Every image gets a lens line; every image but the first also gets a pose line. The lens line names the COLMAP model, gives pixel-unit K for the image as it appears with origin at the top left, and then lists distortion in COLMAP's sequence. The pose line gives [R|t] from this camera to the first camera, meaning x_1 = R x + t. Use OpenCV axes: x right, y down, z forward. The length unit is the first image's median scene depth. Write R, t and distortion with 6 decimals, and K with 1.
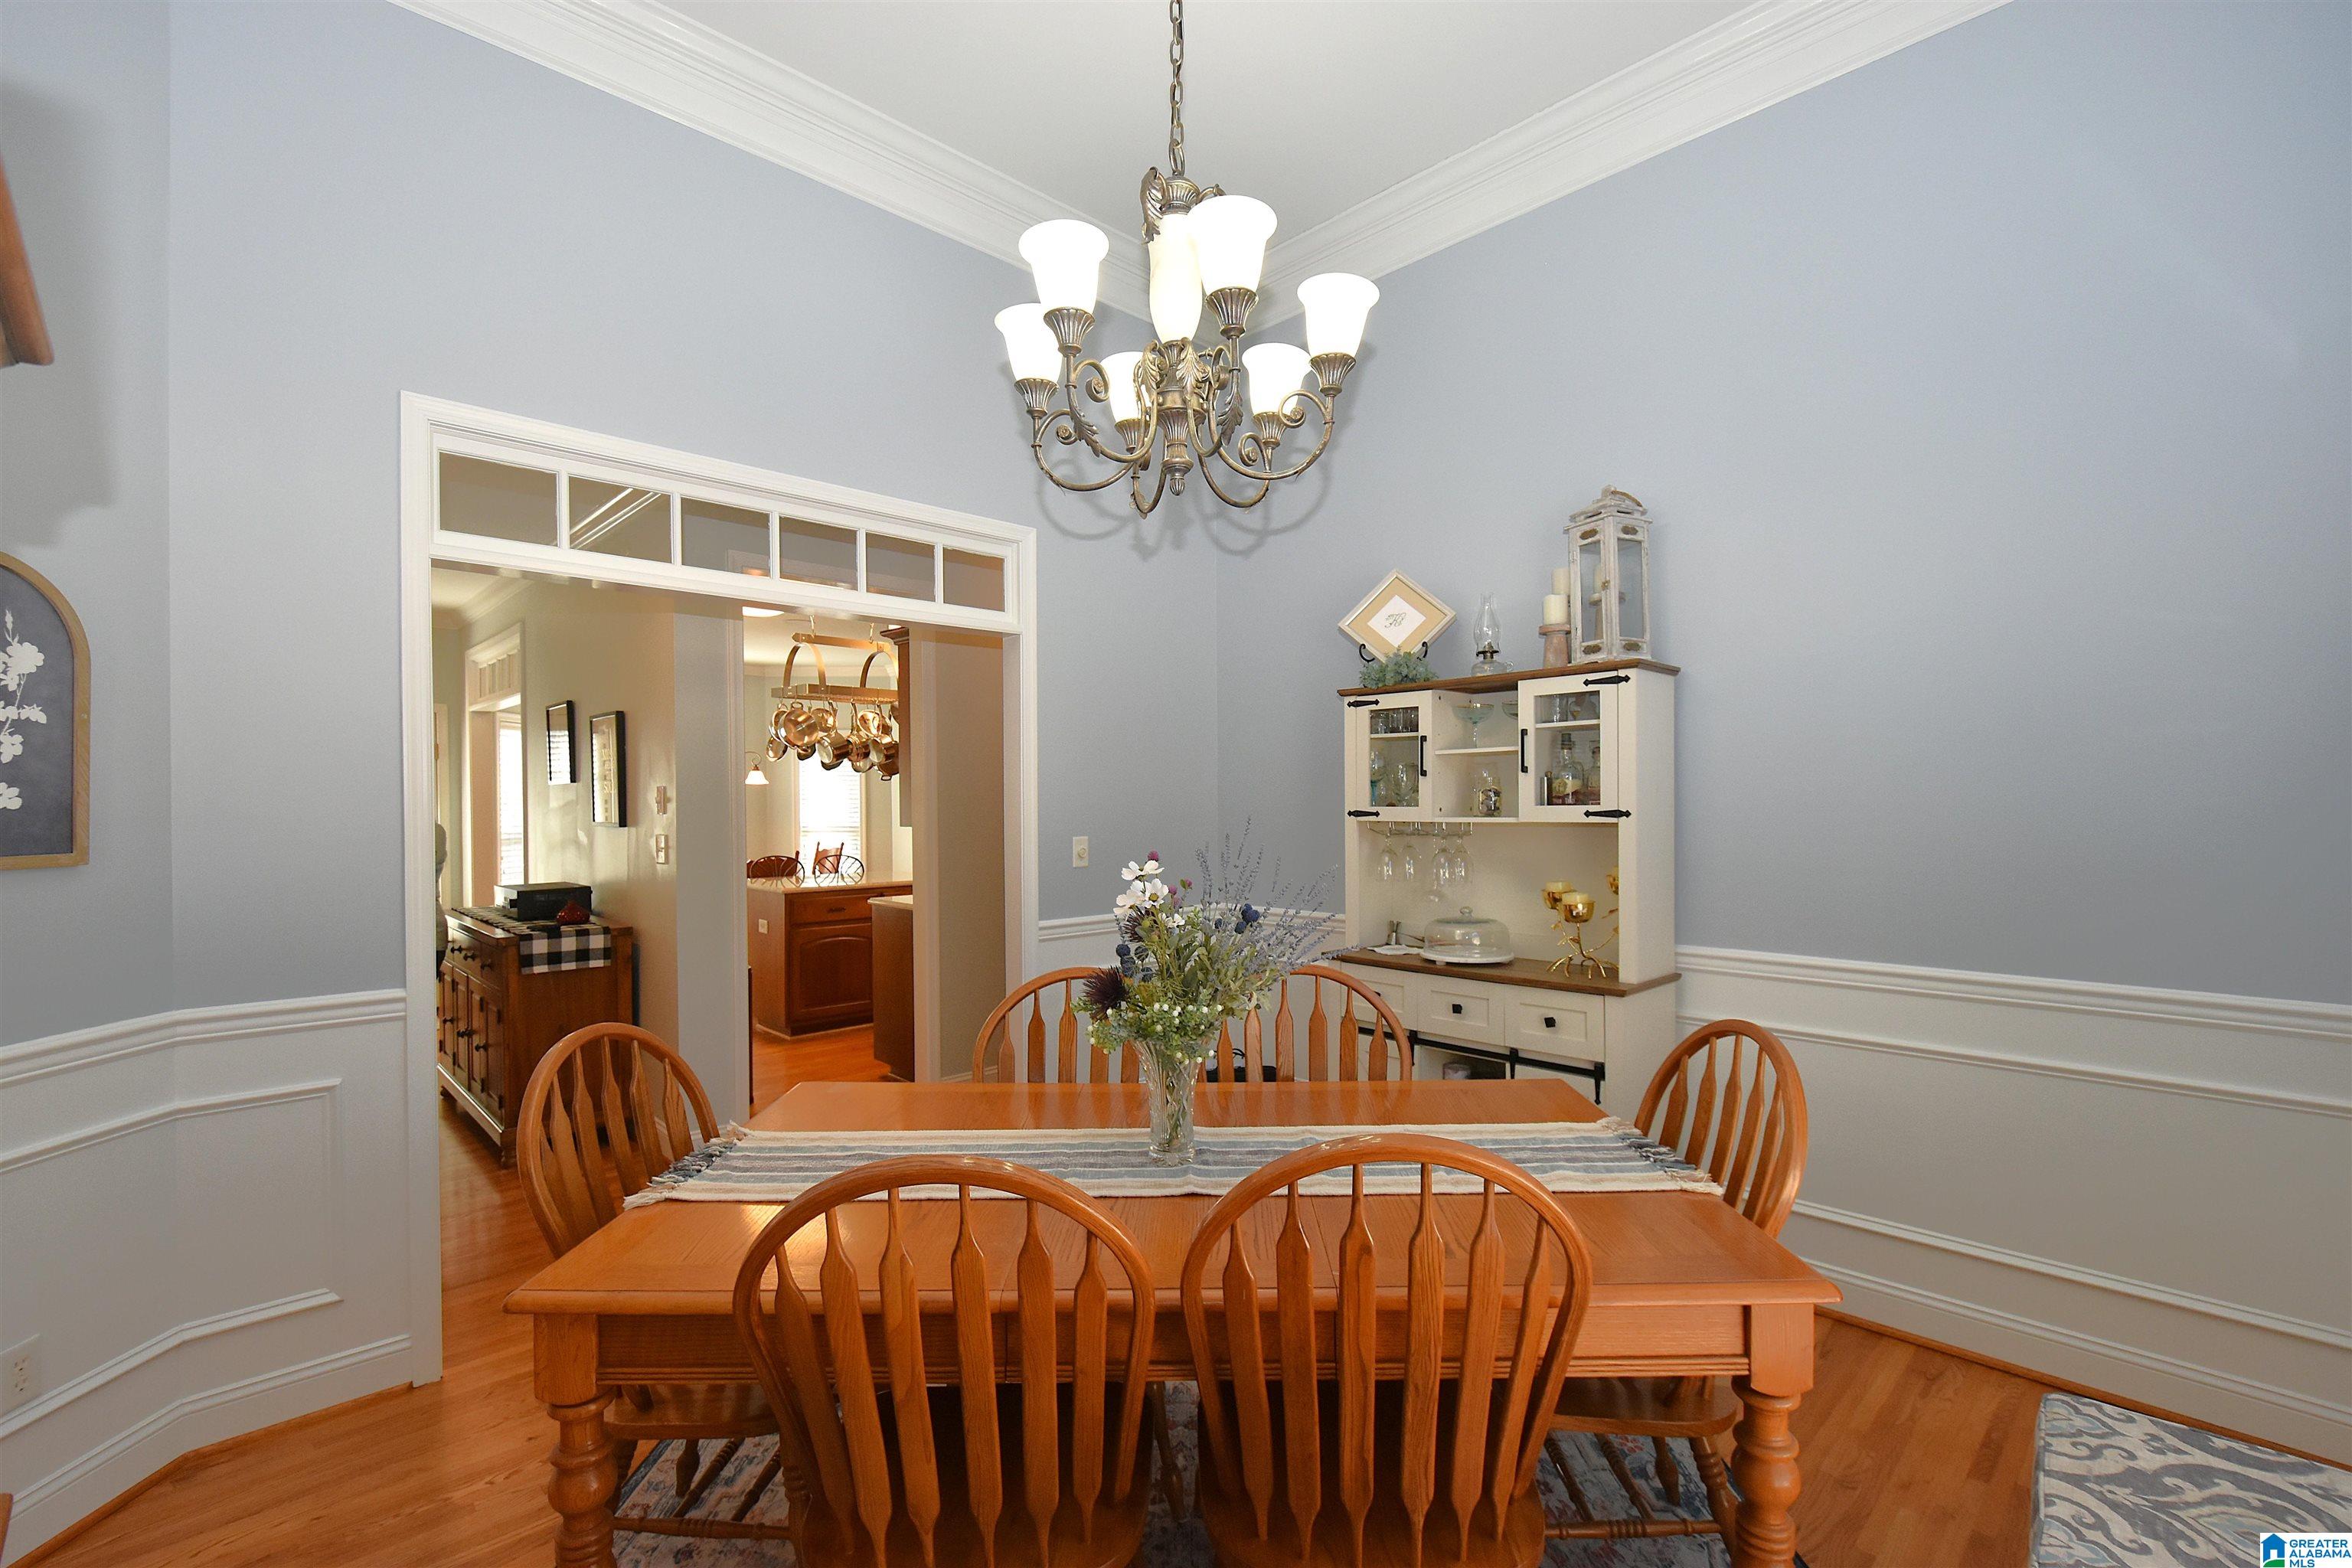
lens RADIAL K [[1030.6, 0, 1182.3], [0, 1030.6, 783.7], [0, 0, 1]] dist [-0.003861, -0.001030]
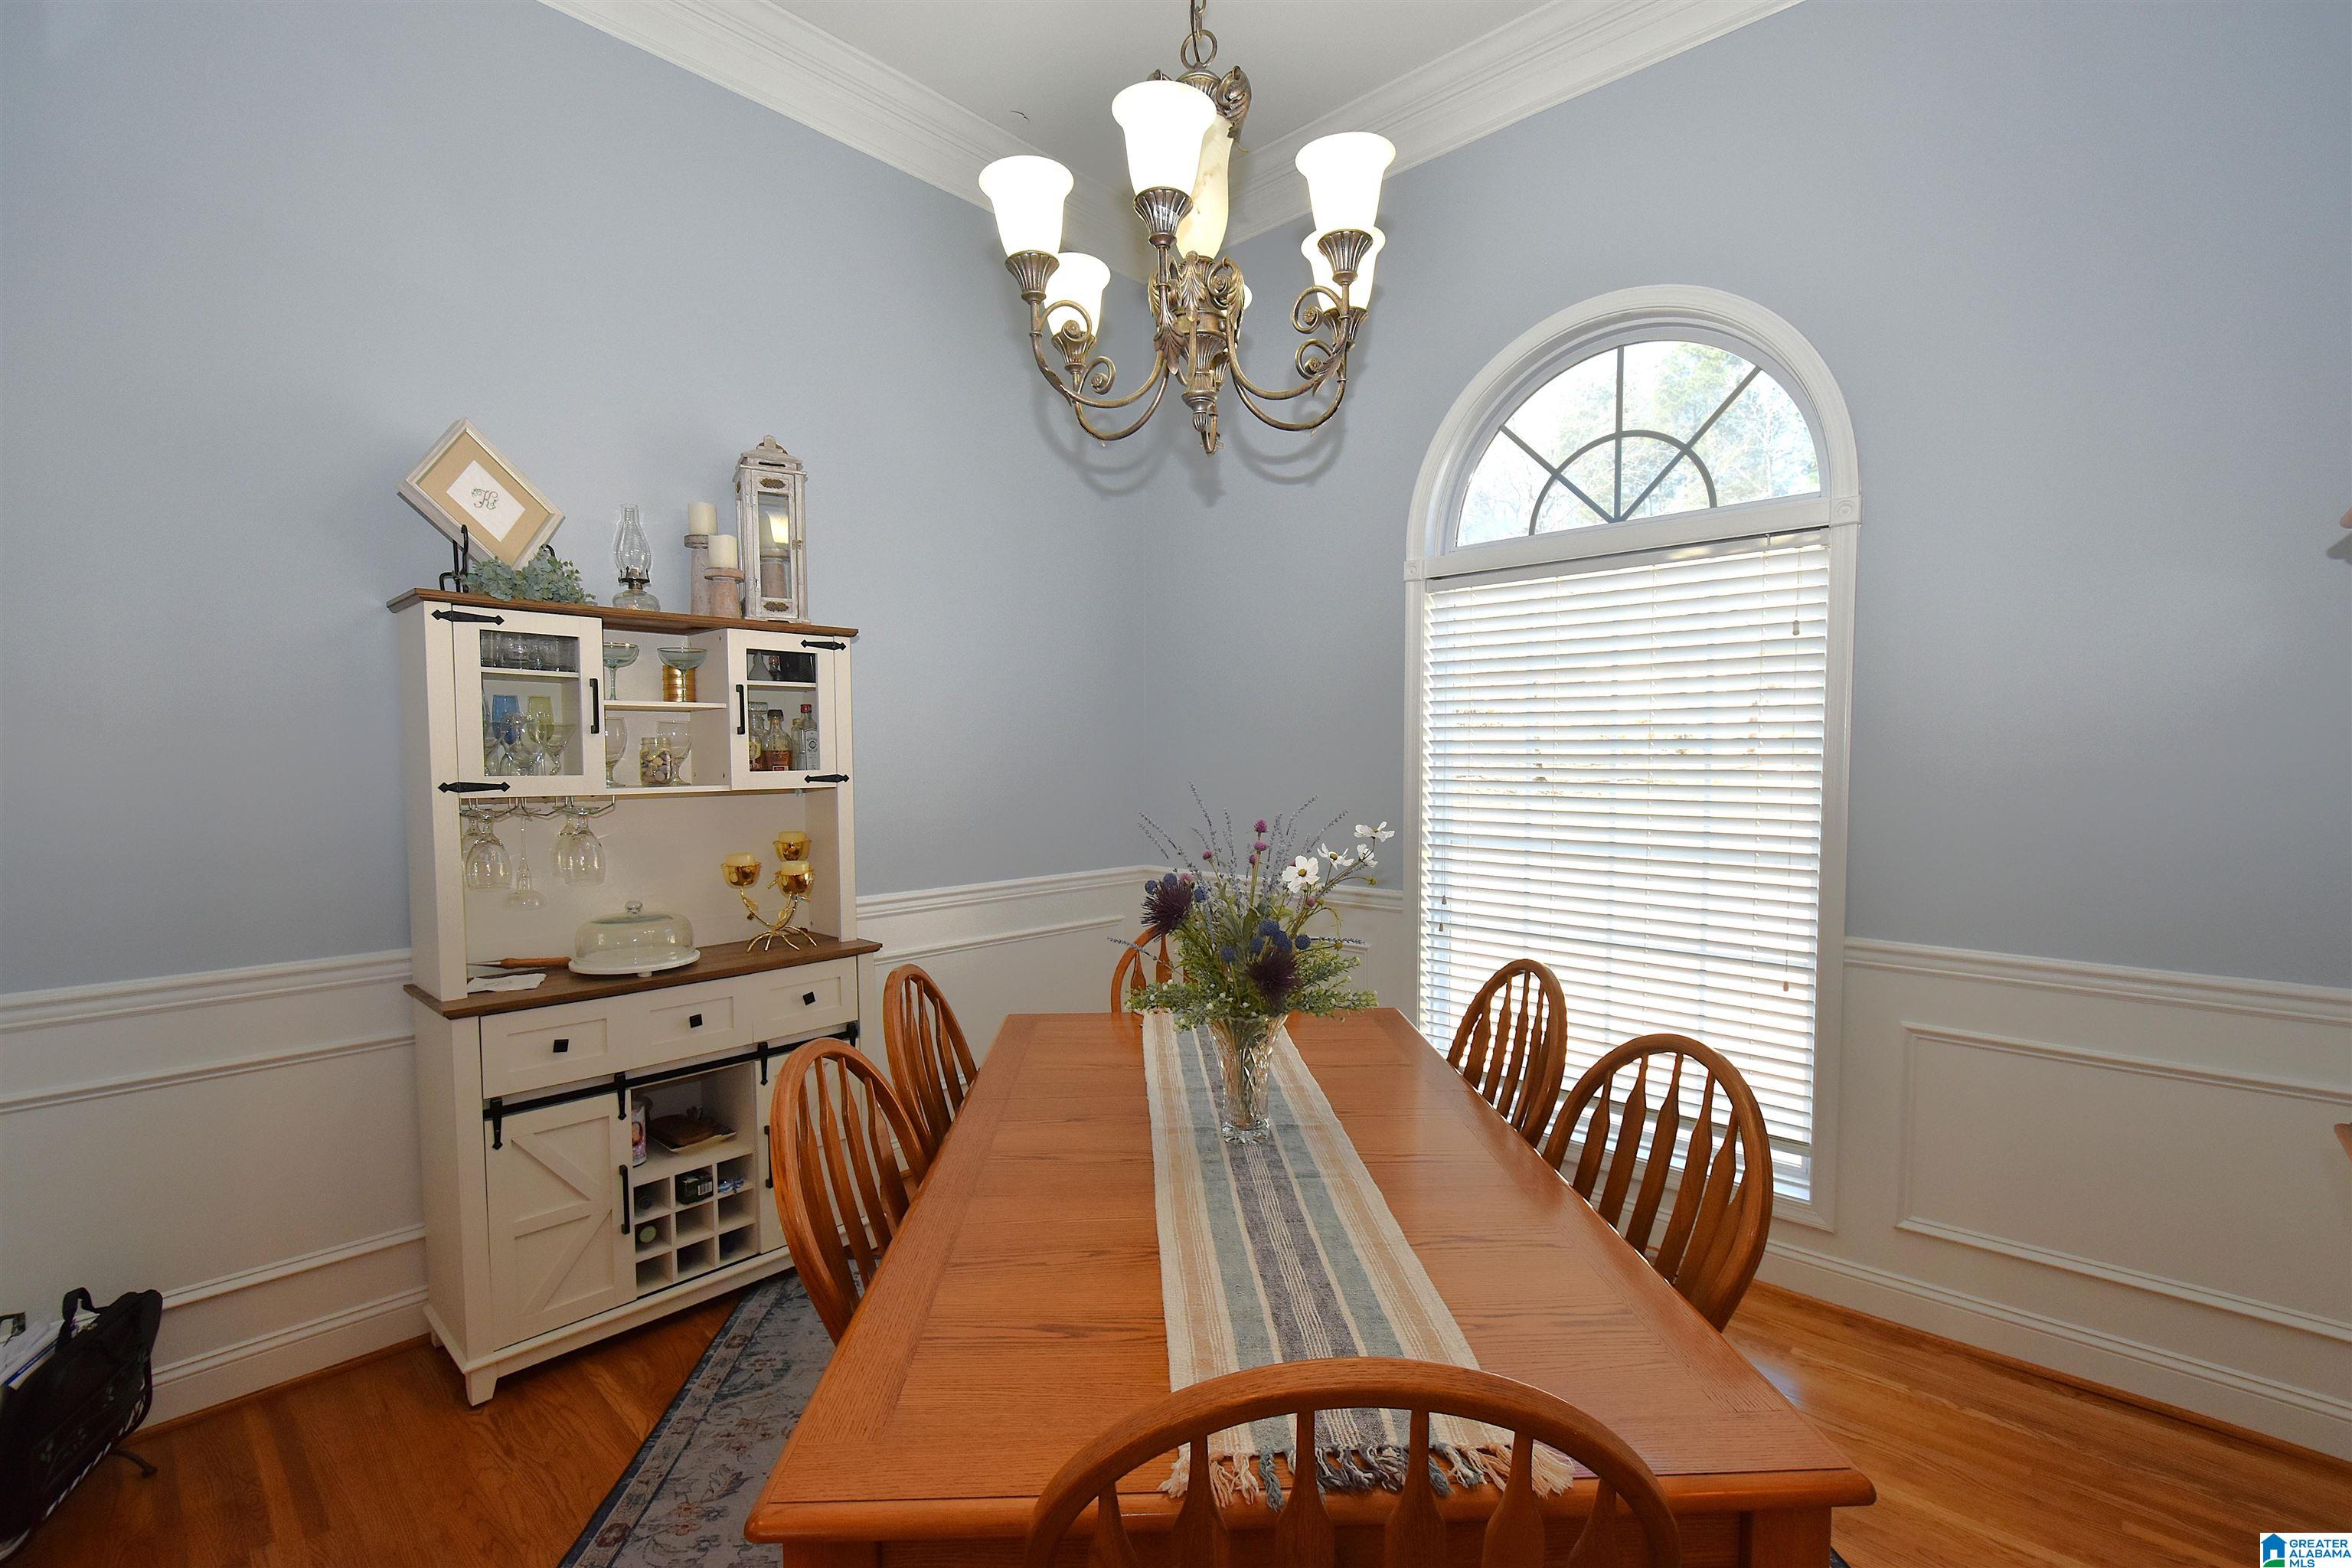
lens RADIAL K [[1030.6, 0, 1174.0], [0, 1030.6, 792.1], [0, 0, 1]] dist [-0.003861, -0.001030]
pose [[-0.038907, -0.020432, 0.999034, -0.545458], [-0.004733, 0.999783, 0.020263, 0.018791], [-0.999232, -0.003940, -0.038995, 0.639792]]
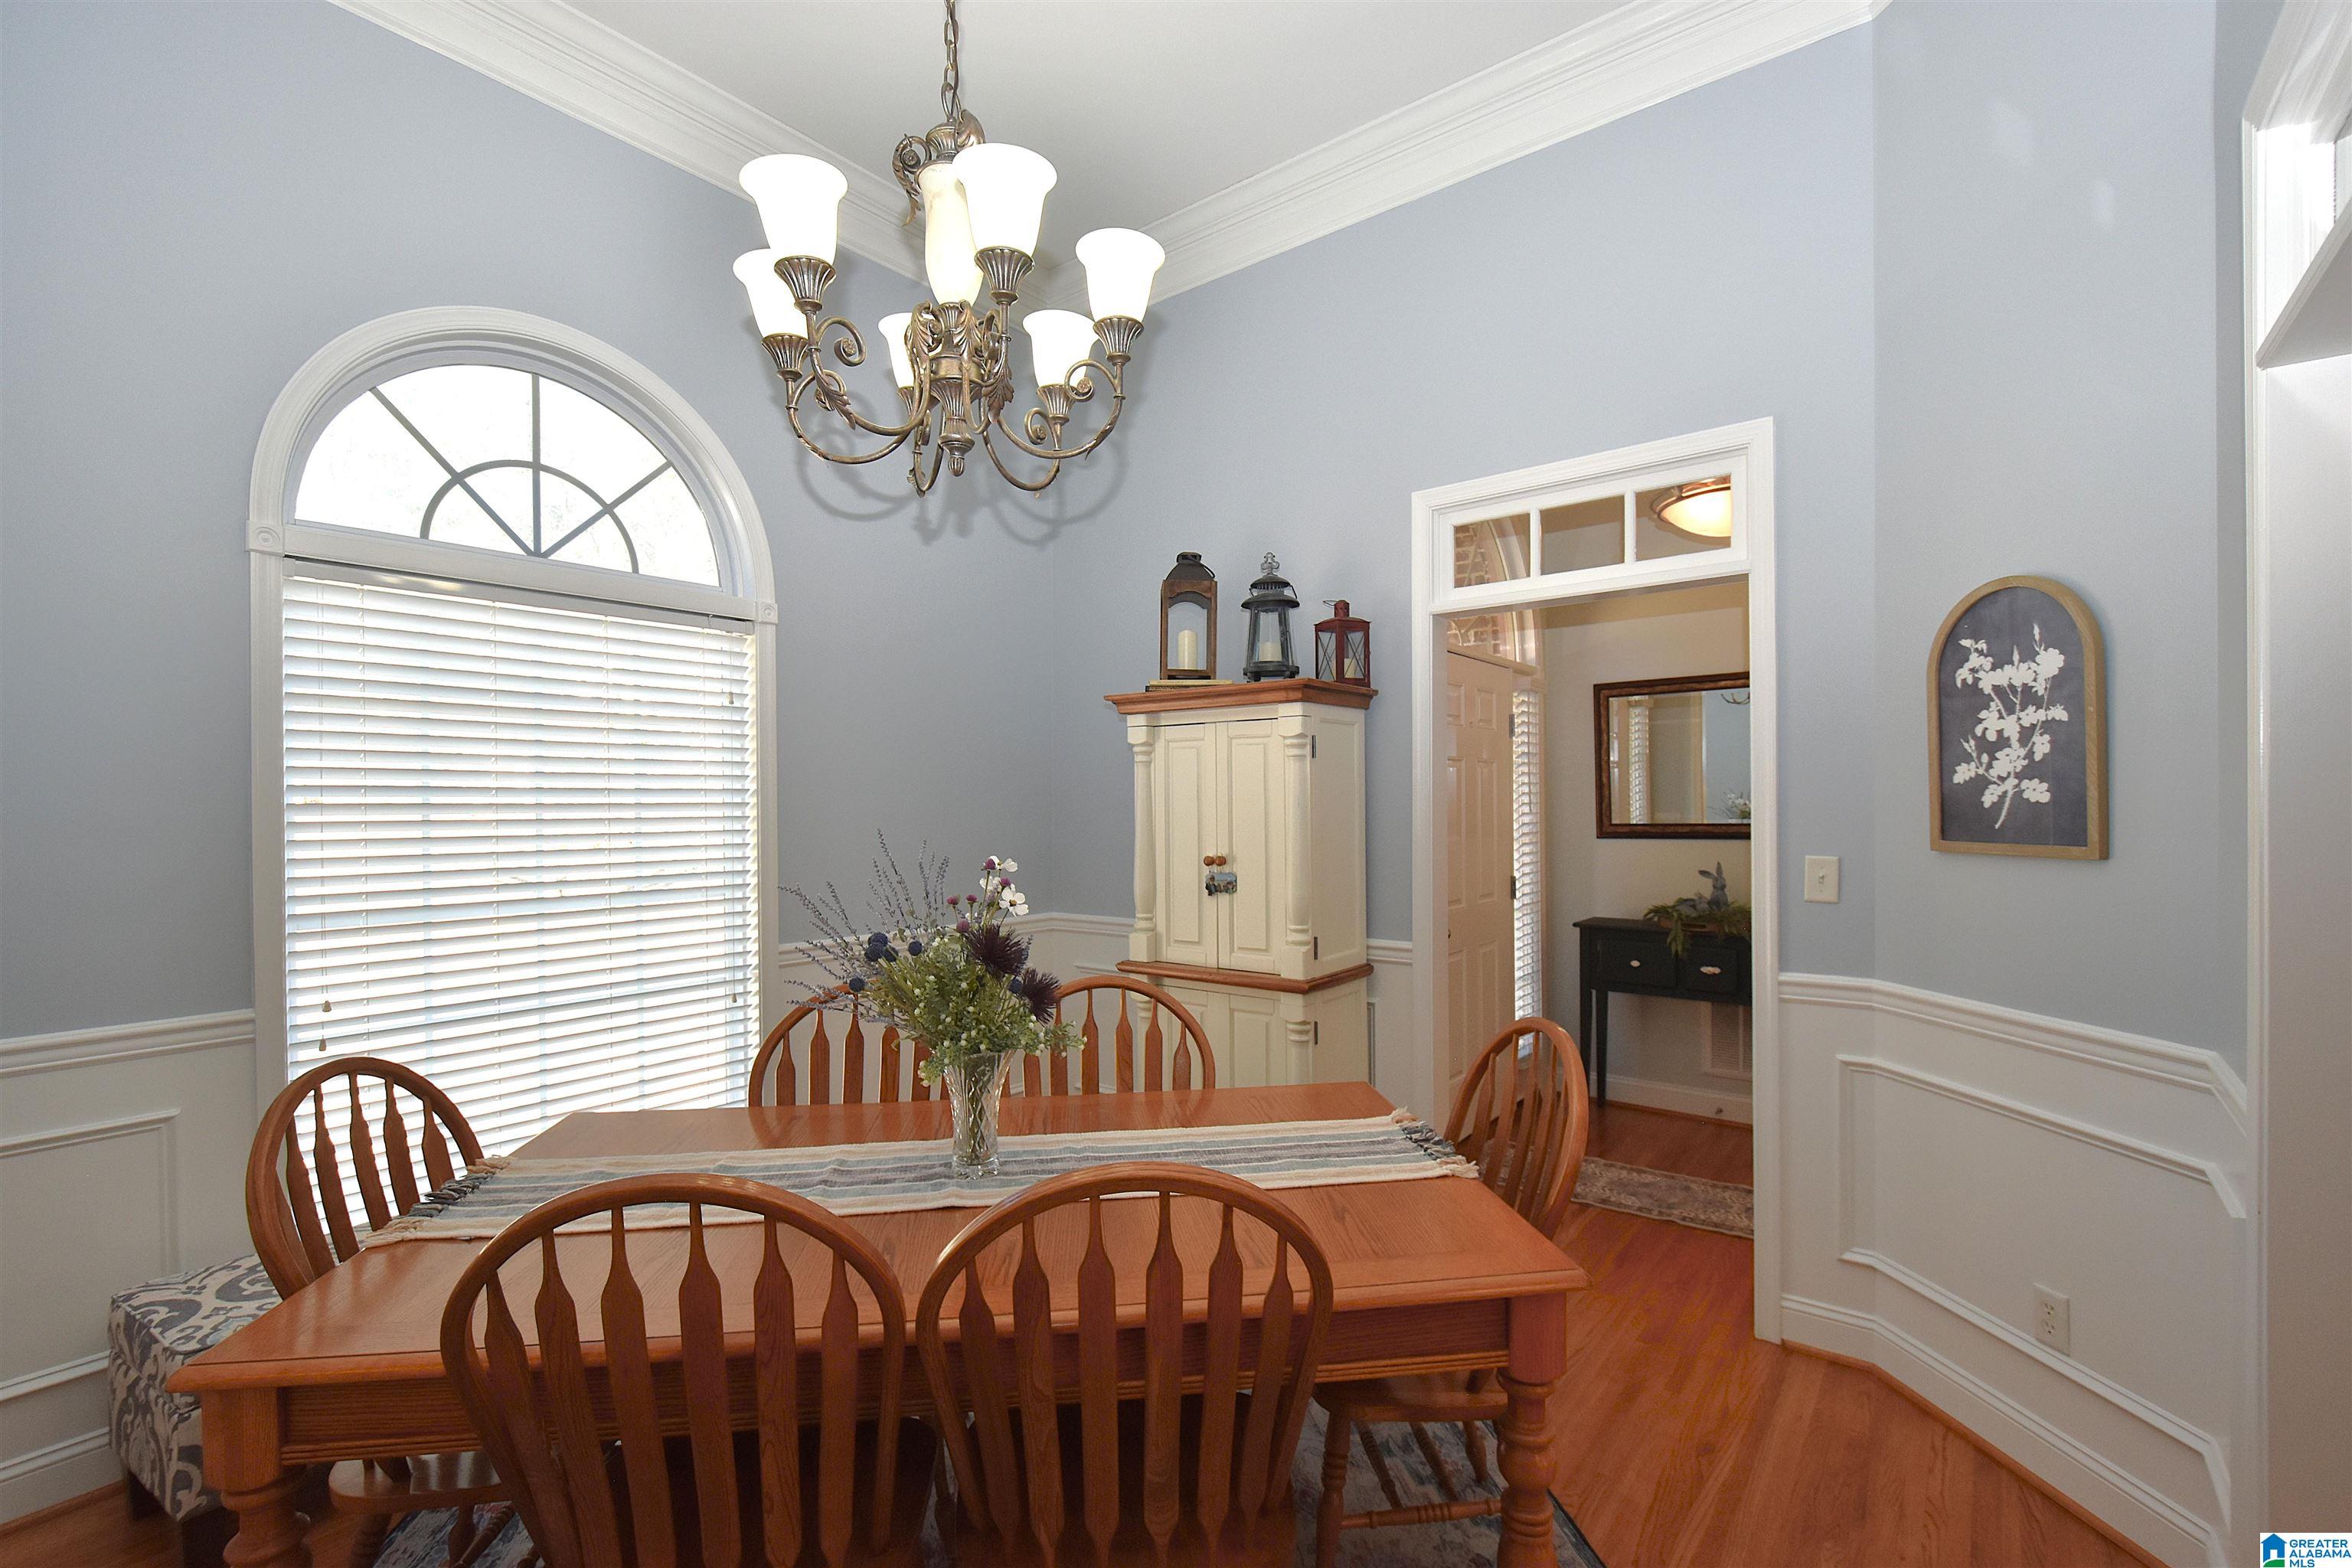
lens RADIAL K [[1030.6, 0, 1184.5], [0, 1030.6, 793.3], [0, 0, 1]] dist [-0.003861, -0.001030]
pose [[-0.990842, 0.020944, -0.133392, -0.047311], [0.022010, 0.999736, -0.006519, 0.011607], [0.133221, -0.009395, -0.991042, 1.153324]]
